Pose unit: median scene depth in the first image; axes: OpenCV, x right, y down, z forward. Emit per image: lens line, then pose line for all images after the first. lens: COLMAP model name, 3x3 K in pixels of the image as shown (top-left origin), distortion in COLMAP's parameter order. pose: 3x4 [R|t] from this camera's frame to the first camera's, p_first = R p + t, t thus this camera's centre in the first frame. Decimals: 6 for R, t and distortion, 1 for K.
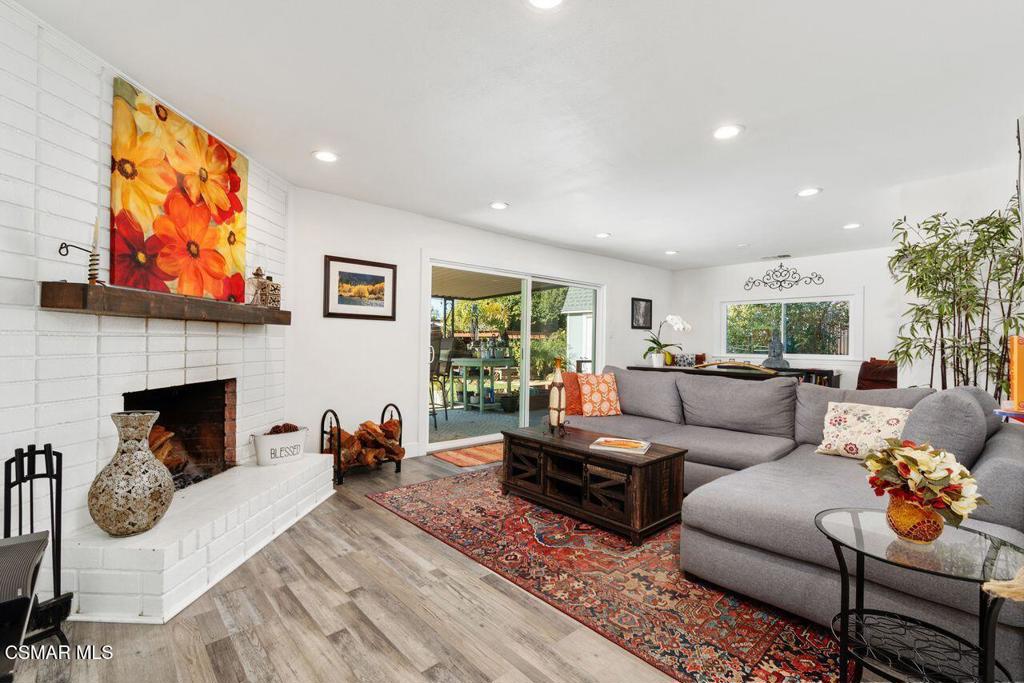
lens RADIAL K [[465.4, 0, 512.2], [0, 465.4, 345.4], [0, 0, 1]] dist [-0.007868, 0.001312]
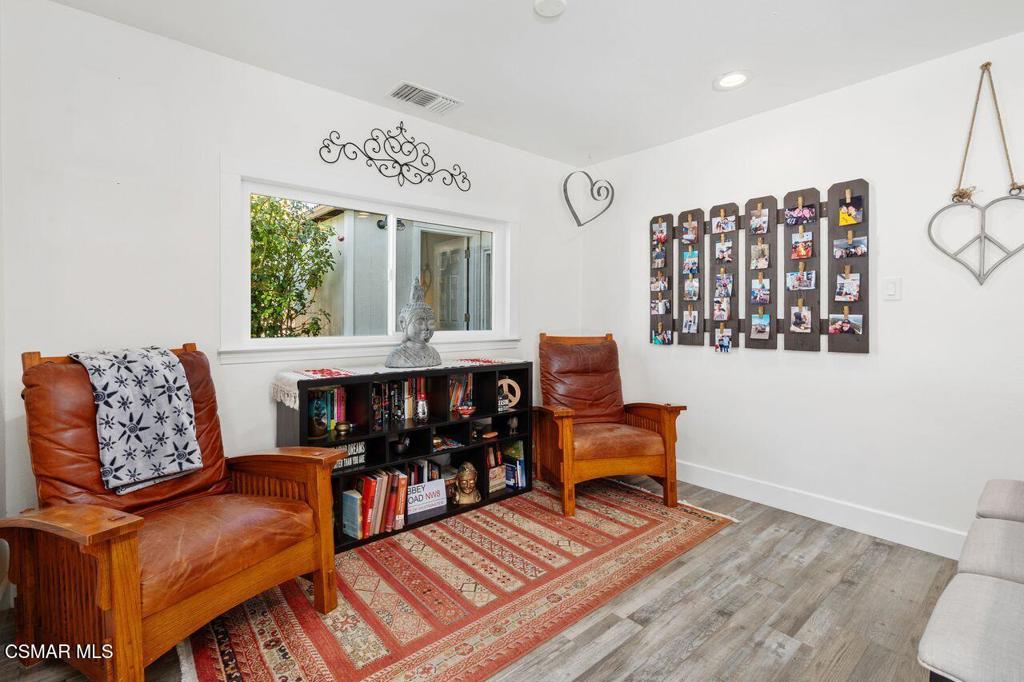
lens RADIAL K [[465.4, 0, 523.0], [0, 465.4, 325.2], [0, 0, 1]] dist [-0.007868, 0.001312]
pose [[0.017578, -0.033841, 0.999273, 0.300743], [-0.001301, 0.999425, 0.033869, -0.007694], [-0.999845, -0.001896, 0.017524, 1.812817]]
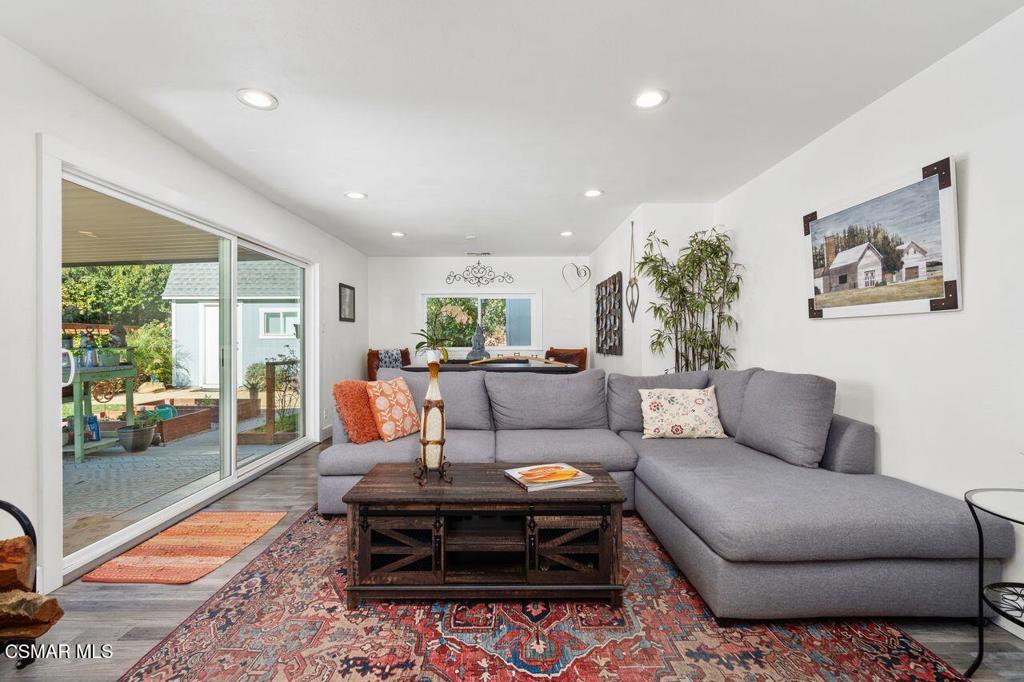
lens RADIAL K [[457.4, 0, 512.5], [0, 457.4, 342.9], [0, 0, 1]] dist [-0.005717, 0.000081]
pose [[0.663198, -0.021872, 0.748124, -0.316153], [0.016158, 0.999758, 0.014905, -0.007764], [-0.748270, 0.002204, 0.663391, 0.518853]]
